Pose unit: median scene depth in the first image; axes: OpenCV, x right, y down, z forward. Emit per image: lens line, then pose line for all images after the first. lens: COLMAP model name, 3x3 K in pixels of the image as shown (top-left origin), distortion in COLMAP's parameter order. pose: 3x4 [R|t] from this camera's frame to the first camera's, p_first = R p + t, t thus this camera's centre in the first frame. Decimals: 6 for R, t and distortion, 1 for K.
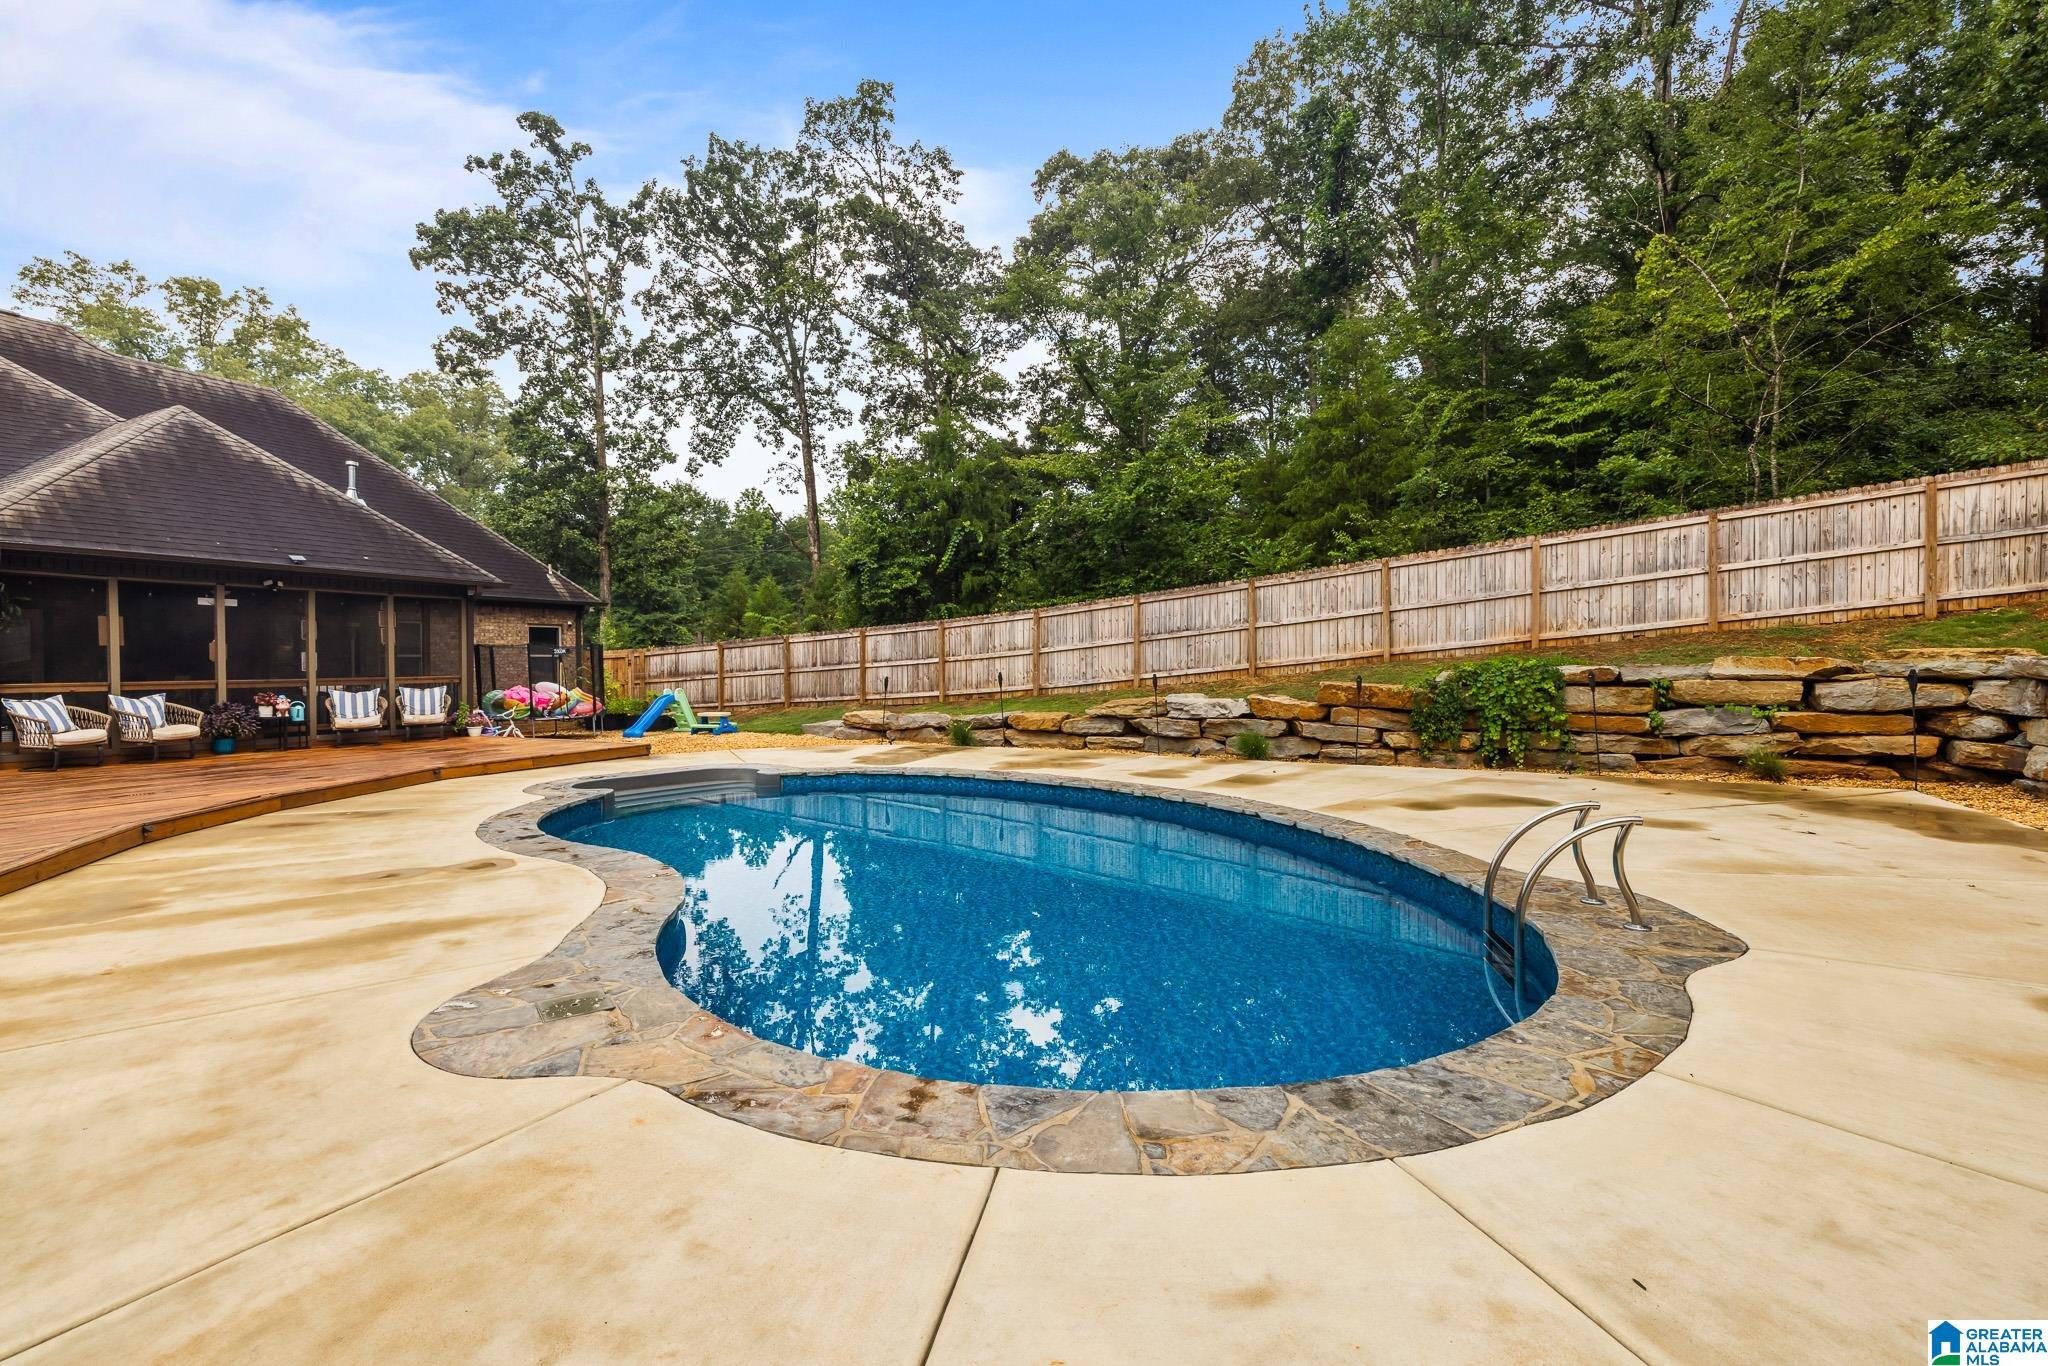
lens RADIAL K [[863.3, 0, 1024.0], [0, 863.3, 683.0], [0, 0, 1]] dist [0.001495, 0.000324]
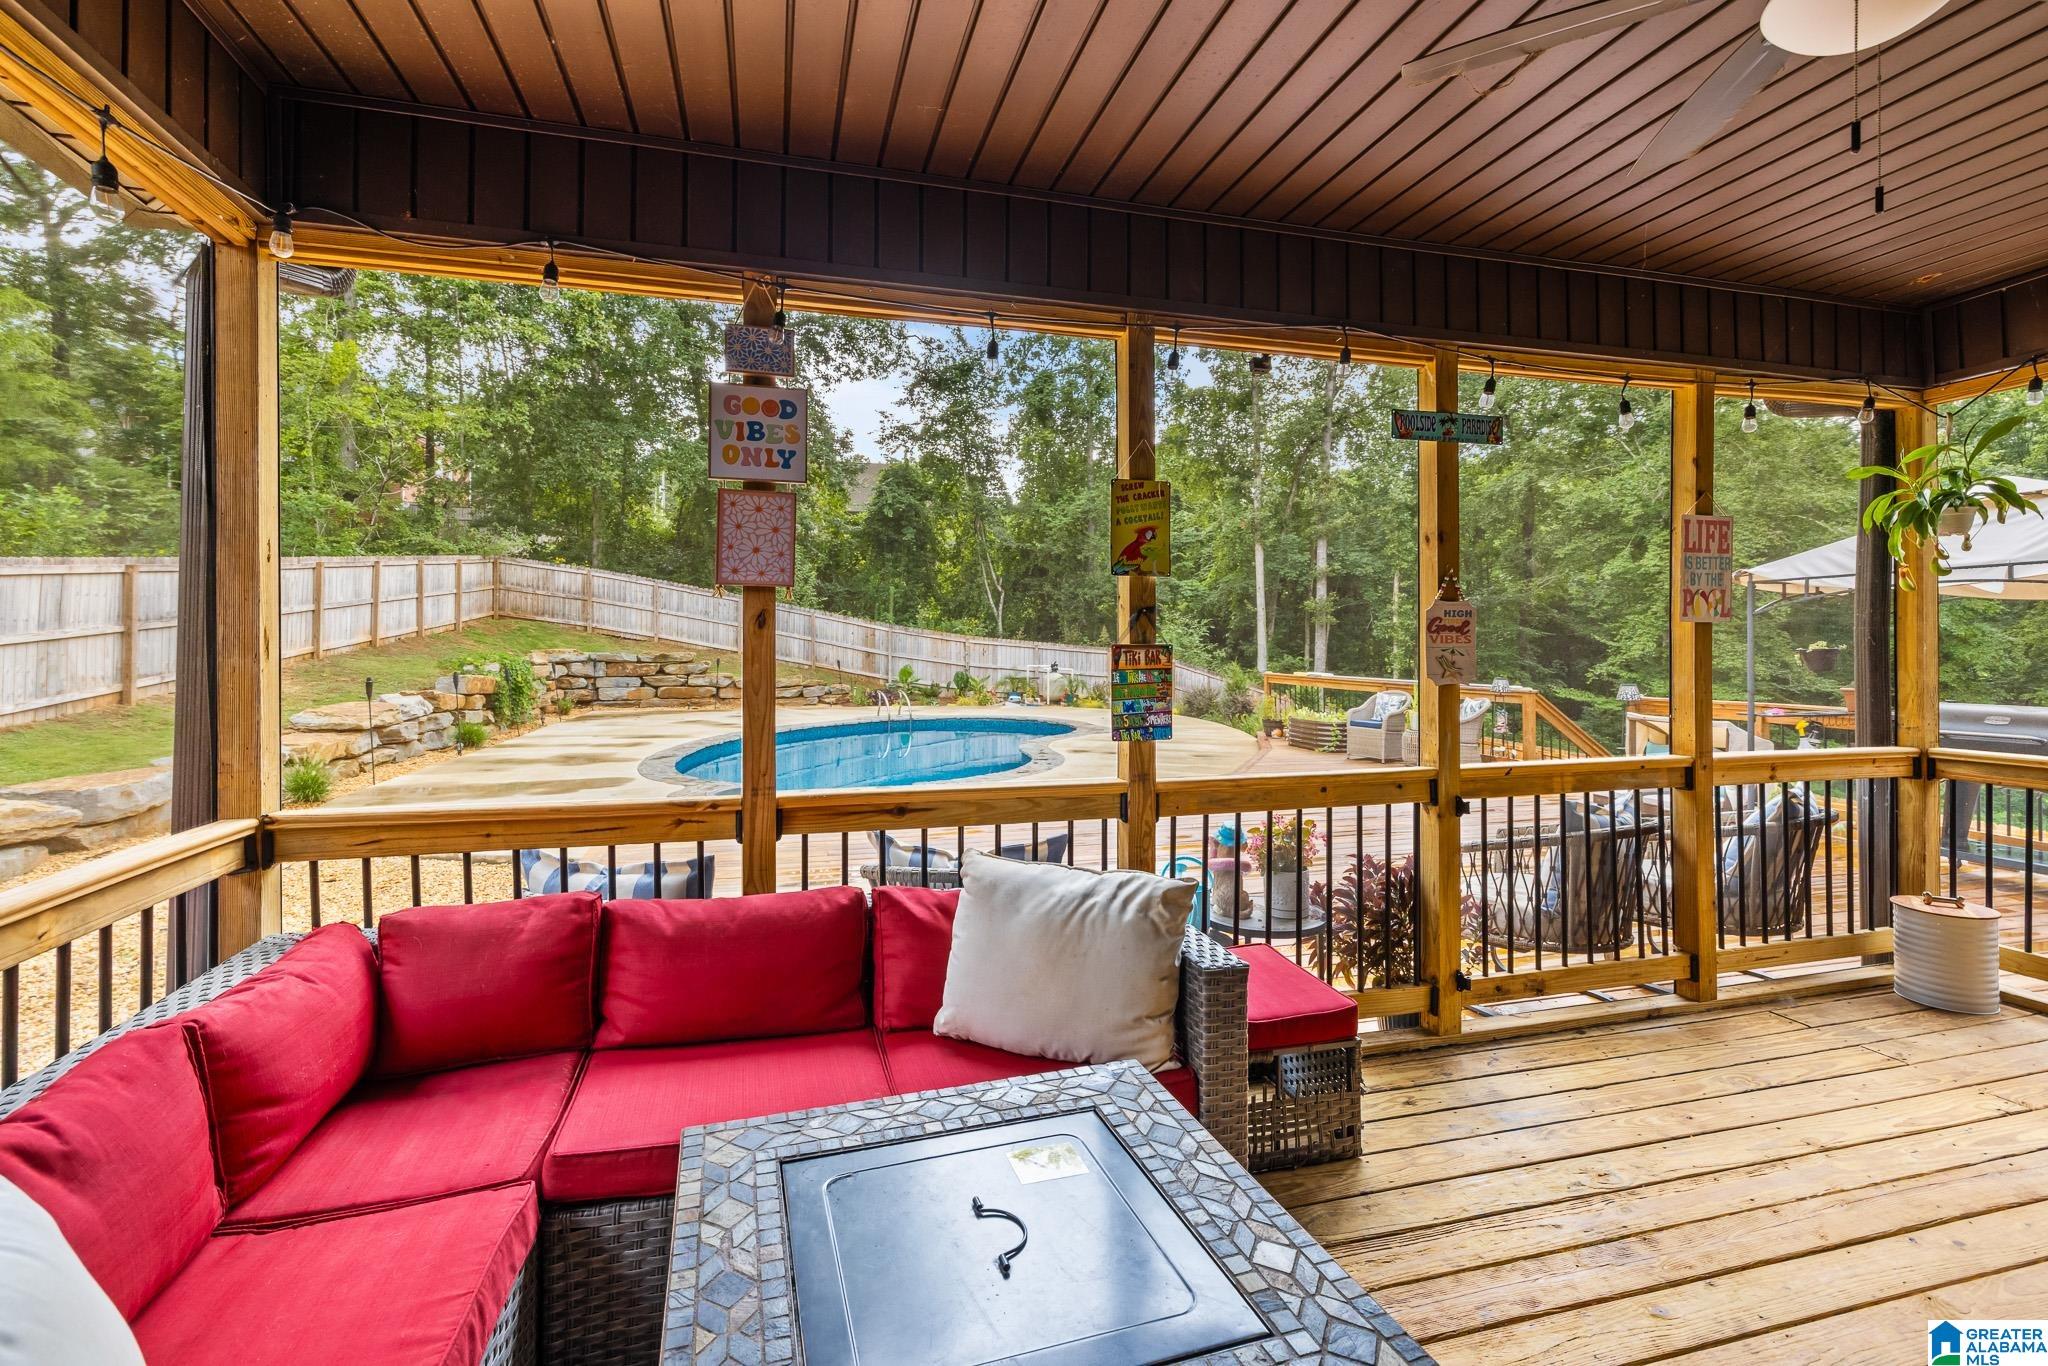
lens RADIAL K [[886.9, 0, 1011.4], [0, 886.9, 629.4], [0, 0, 1]] dist [0.001558, 0.000453]
pose [[-0.672479, 0.018250, 0.739891, -0.930847], [0.023564, 0.999717, -0.003241, -0.037366], [-0.739741, 0.015255, -0.672719, 1.122020]]
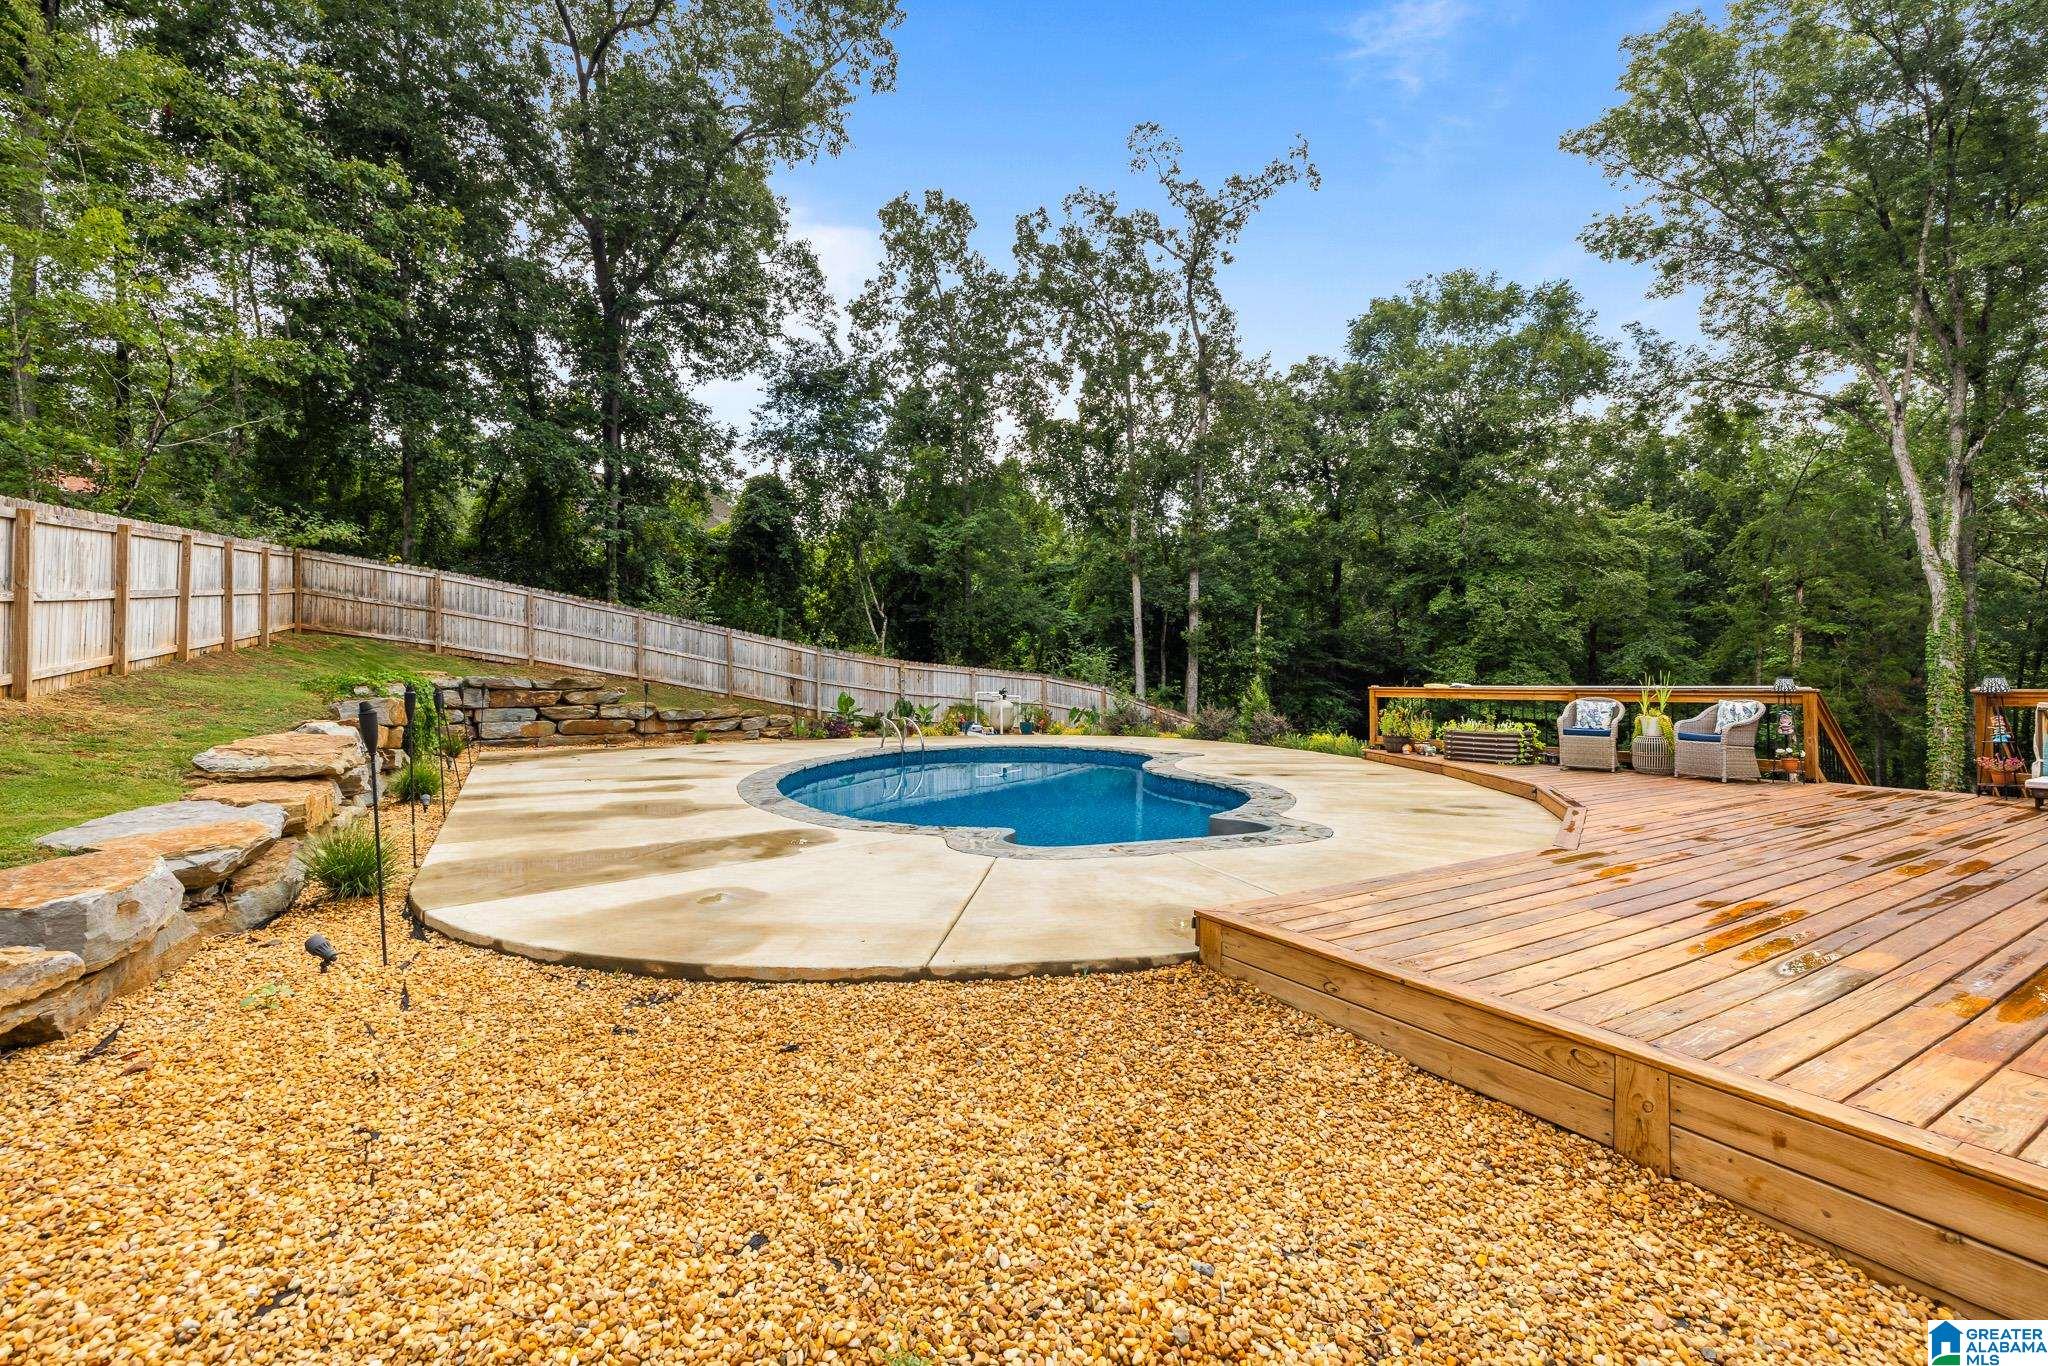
lens RADIAL K [[868.4, 0, 1012.0], [0, 868.4, 669.4], [0, 0, 1]] dist [0.002842, 0.000547]
pose [[-0.854153, 0.019039, 0.519674, -0.513355], [0.024094, 0.999705, 0.002976, -0.014609], [-0.519464, 0.015063, -0.854360, 1.239354]]
